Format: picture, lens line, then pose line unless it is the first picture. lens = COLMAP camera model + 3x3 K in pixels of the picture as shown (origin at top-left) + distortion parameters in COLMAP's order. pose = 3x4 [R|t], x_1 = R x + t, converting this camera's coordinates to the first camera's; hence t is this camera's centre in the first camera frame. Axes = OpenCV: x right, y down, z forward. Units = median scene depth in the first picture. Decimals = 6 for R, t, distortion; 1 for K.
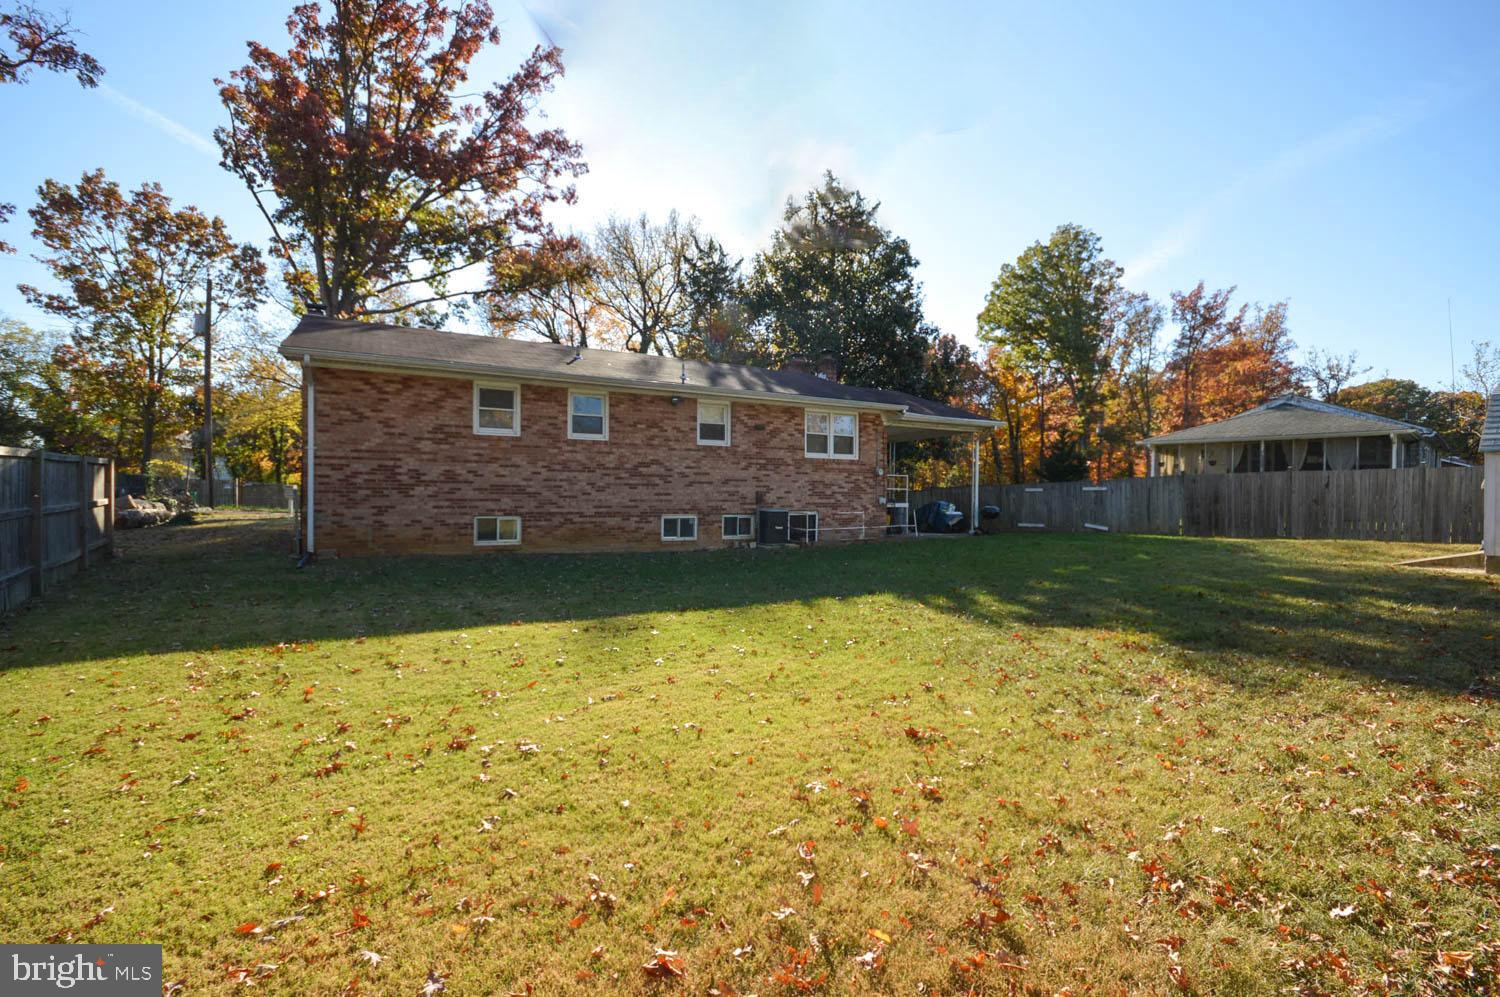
lens RADIAL K [[659.1, 0, 785.1], [0, 659.1, 490.5], [0, 0, 1]] dist [0.001279, 0.000294]
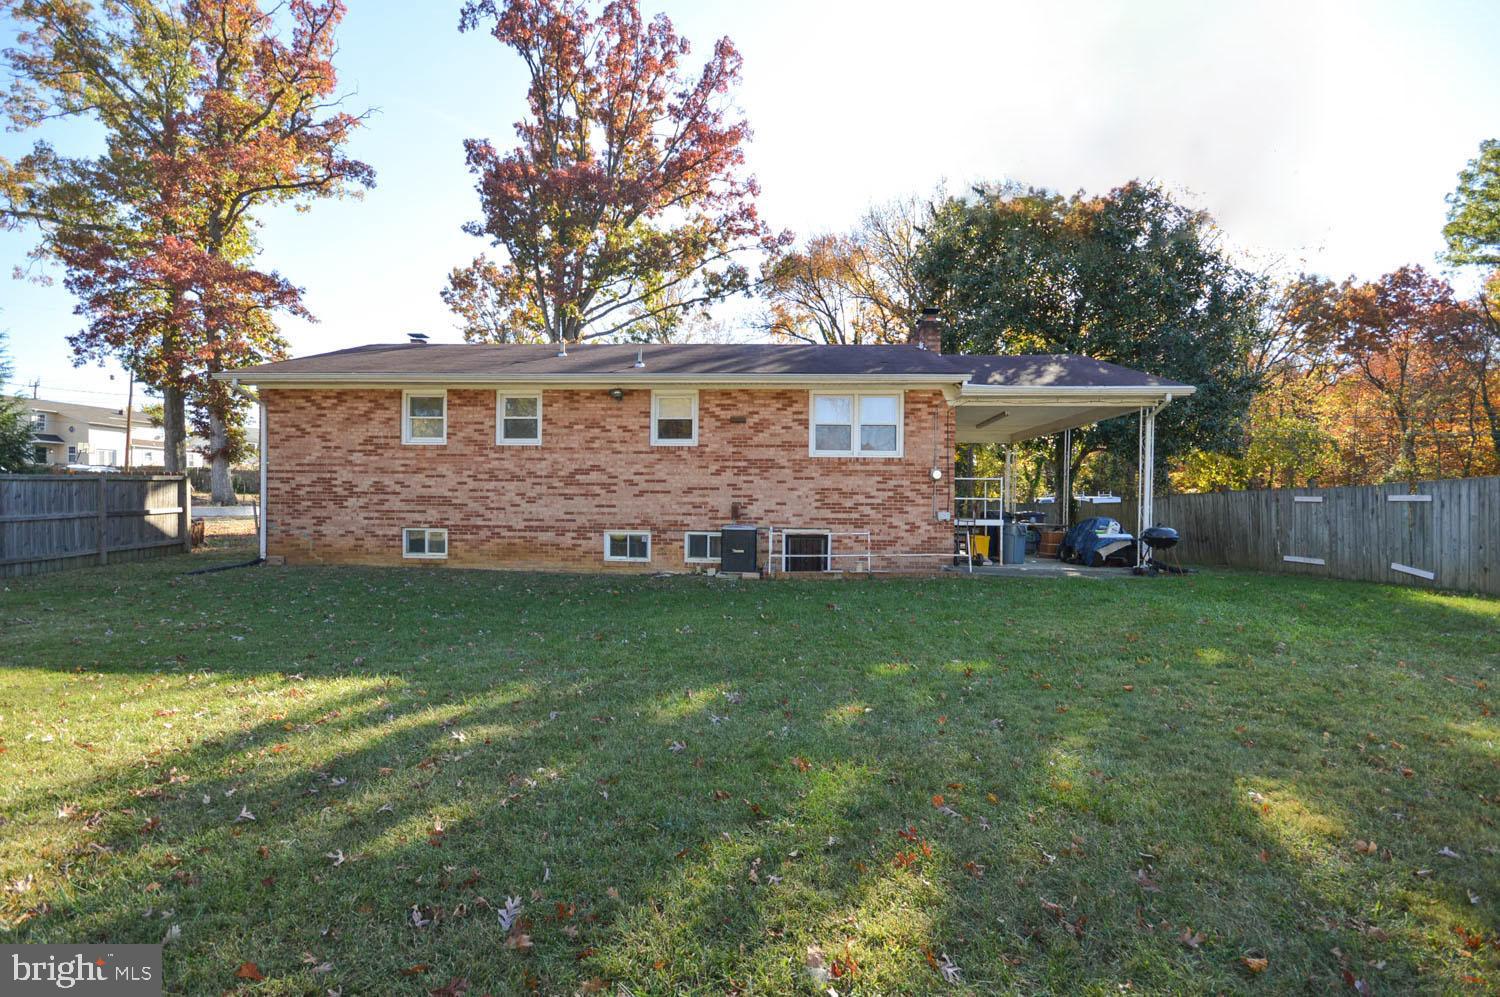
lens RADIAL K [[677.8, 0, 750.0], [0, 677.8, 498.5], [0, 0, 1]] dist [-0.001881, -0.000844]
pose [[0.845952, 0.004012, -0.533243, 0.427285], [0.000906, 0.999959, 0.008962, -0.011394], [0.533258, -0.008064, 0.845914, 0.357474]]
